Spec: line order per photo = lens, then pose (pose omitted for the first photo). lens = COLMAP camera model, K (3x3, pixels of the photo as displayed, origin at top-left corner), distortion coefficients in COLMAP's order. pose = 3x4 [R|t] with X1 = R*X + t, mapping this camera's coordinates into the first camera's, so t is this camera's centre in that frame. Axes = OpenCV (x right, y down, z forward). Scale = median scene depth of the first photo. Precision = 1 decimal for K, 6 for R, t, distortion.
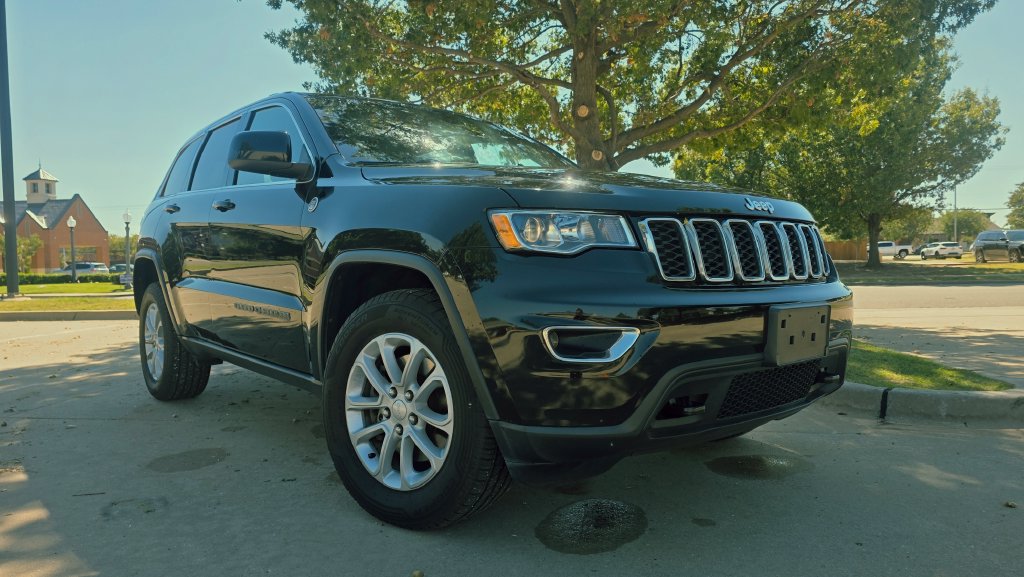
lens RADIAL K [[696.5, 0, 523.5], [0, 696.5, 293.1], [0, 0, 1]] dist [0.048559, -0.044737]
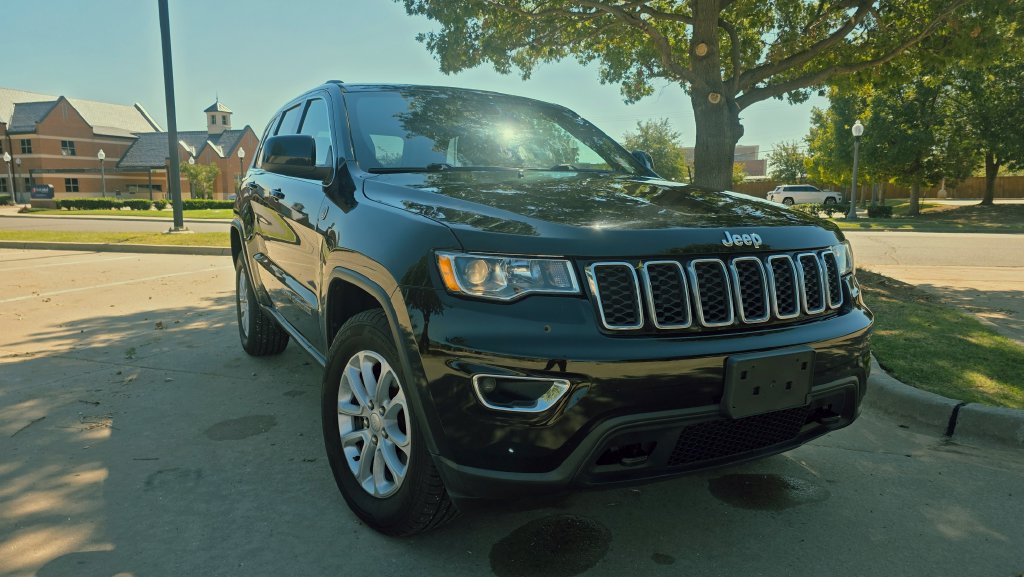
lens RADIAL K [[695.7, 0, 516.2], [0, 695.7, 291.2], [0, 0, 1]] dist [0.051711, -0.048245]
pose [[0.976706, 0.046938, -0.209387, 0.163305], [-0.025096, 0.994073, 0.105777, -0.099402], [0.213111, -0.098058, 0.972095, 0.019897]]
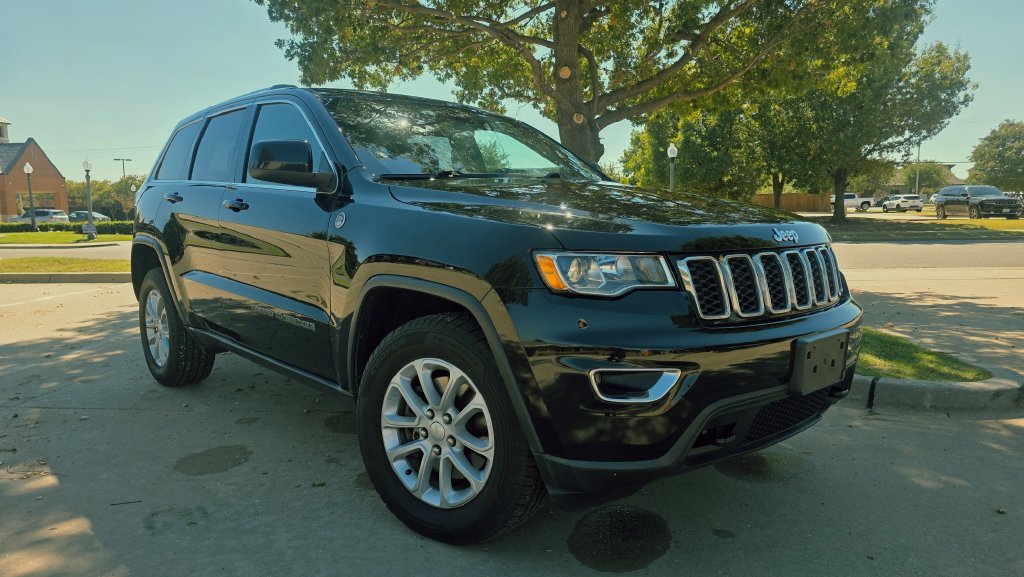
lens RADIAL K [[692.1, 0, 512.0], [0, 692.1, 298.9], [0, 0, 1]] dist [0.051055, -0.043374]
pose [[0.999393, 0.002664, 0.034736, -0.068272], [-0.005661, 0.996239, 0.086461, -0.079659], [-0.034375, -0.086605, 0.995650, -0.010986]]
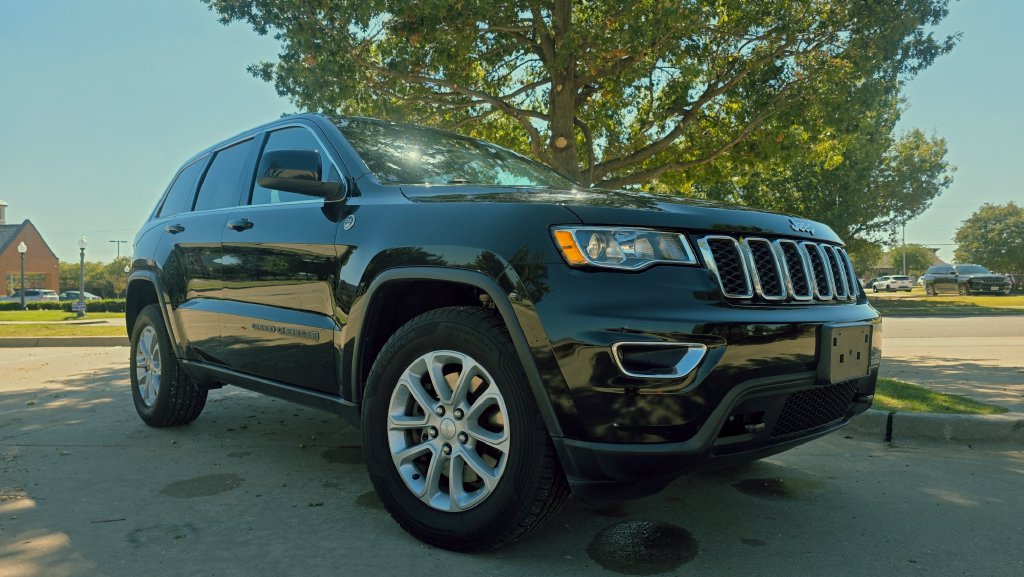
lens RADIAL K [[695.7, 0, 516.2], [0, 695.7, 291.2], [0, 0, 1]] dist [0.051711, -0.048245]
pose [[0.998724, 0.007211, 0.049982, -0.087639], [-0.004857, 0.998880, -0.047070, 0.012722], [-0.050266, 0.046767, 0.997640, 0.003656]]
